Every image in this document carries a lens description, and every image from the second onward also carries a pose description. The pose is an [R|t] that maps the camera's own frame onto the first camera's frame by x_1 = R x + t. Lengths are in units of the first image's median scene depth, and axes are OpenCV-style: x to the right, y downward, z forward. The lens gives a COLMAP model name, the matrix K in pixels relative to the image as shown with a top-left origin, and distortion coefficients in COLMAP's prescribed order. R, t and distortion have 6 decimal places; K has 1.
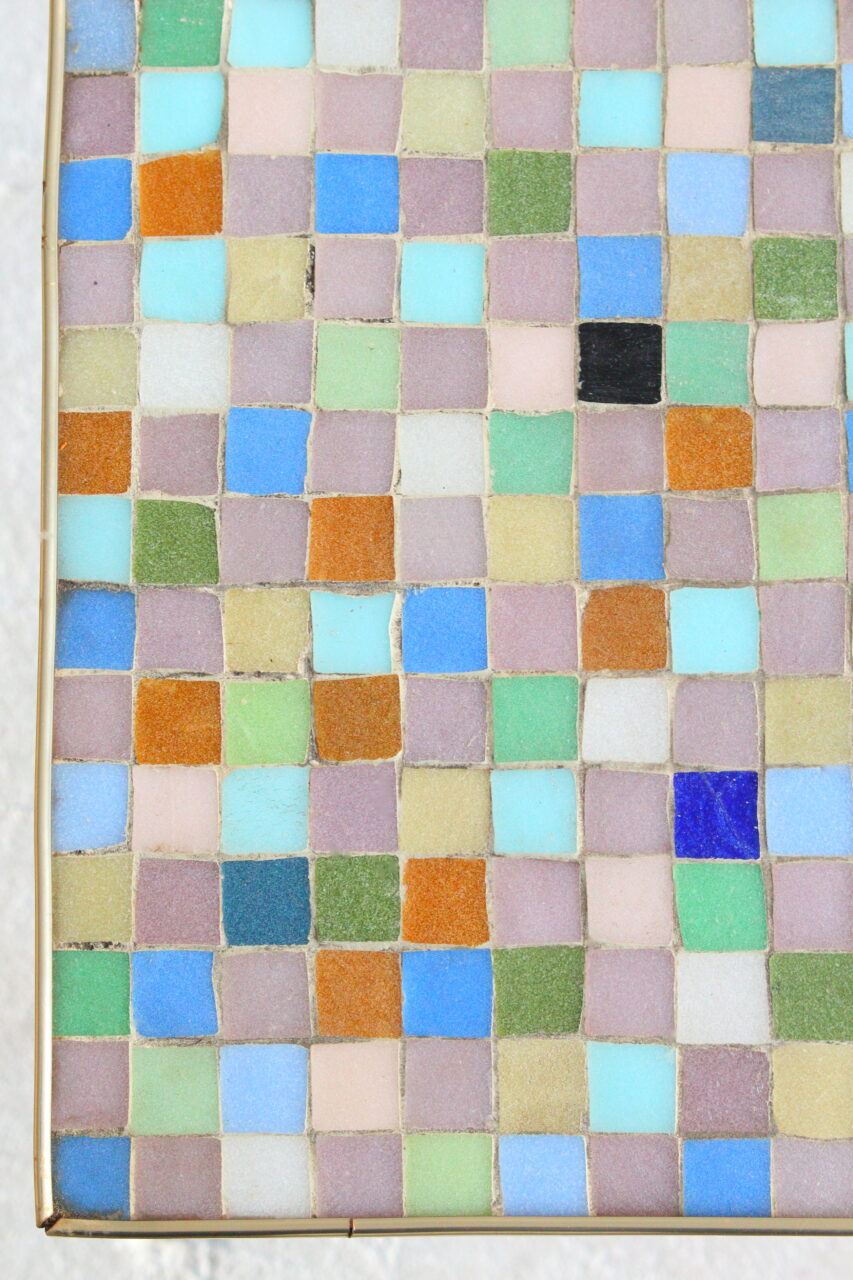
lens RADIAL K [[3001.7, 0, 424.5], [0, 3001.7, 640.1], [0, 0, 1]] dist [0.020712, 0.000000]
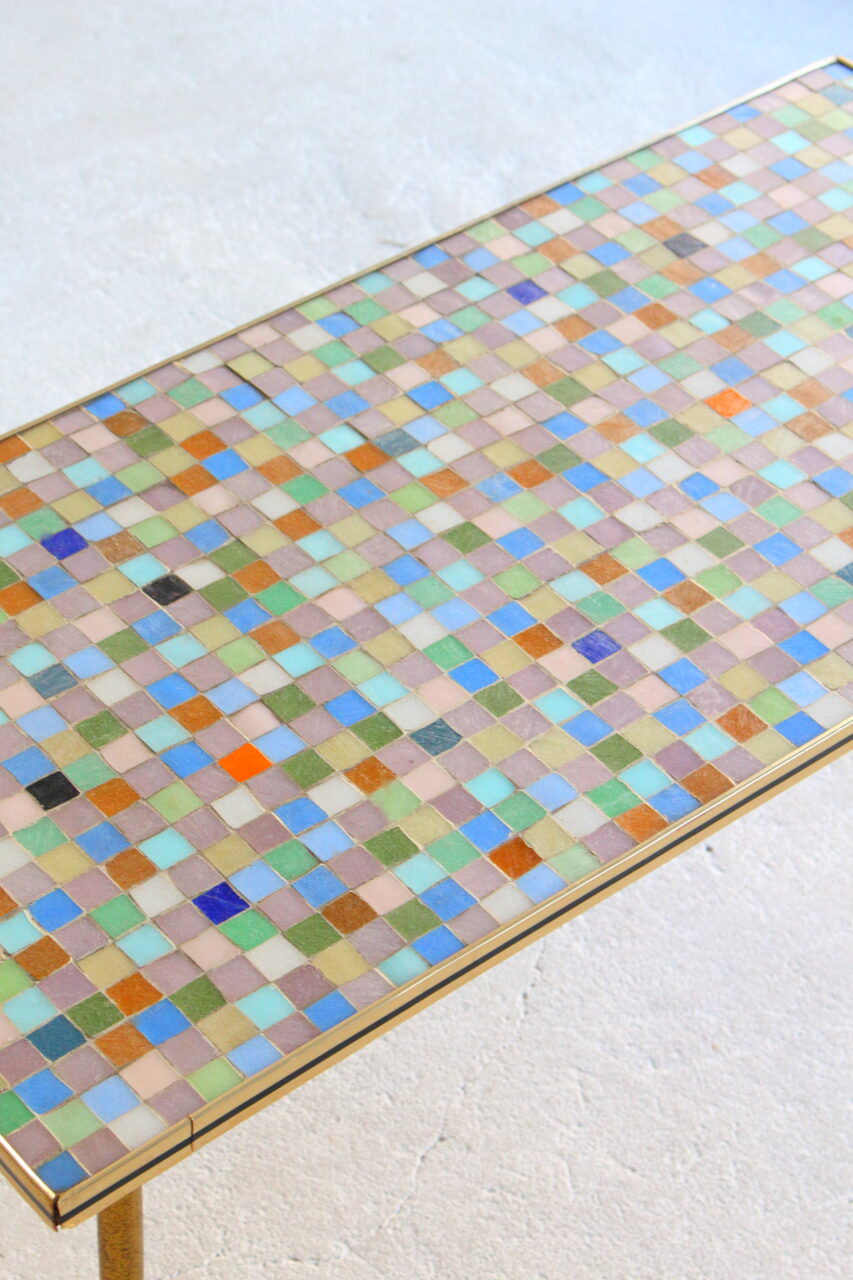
lens RADIAL K [[3001.7, 0, 420.8], [0, 3001.7, 635.9], [0, 0, 1]] dist [0.020712, 0.000000]
pose [[0.778252, -0.396551, 0.486900, -0.702952], [0.611418, 0.655282, -0.443592, 0.910795], [-0.143150, 0.642925, 0.752433, -0.642002]]
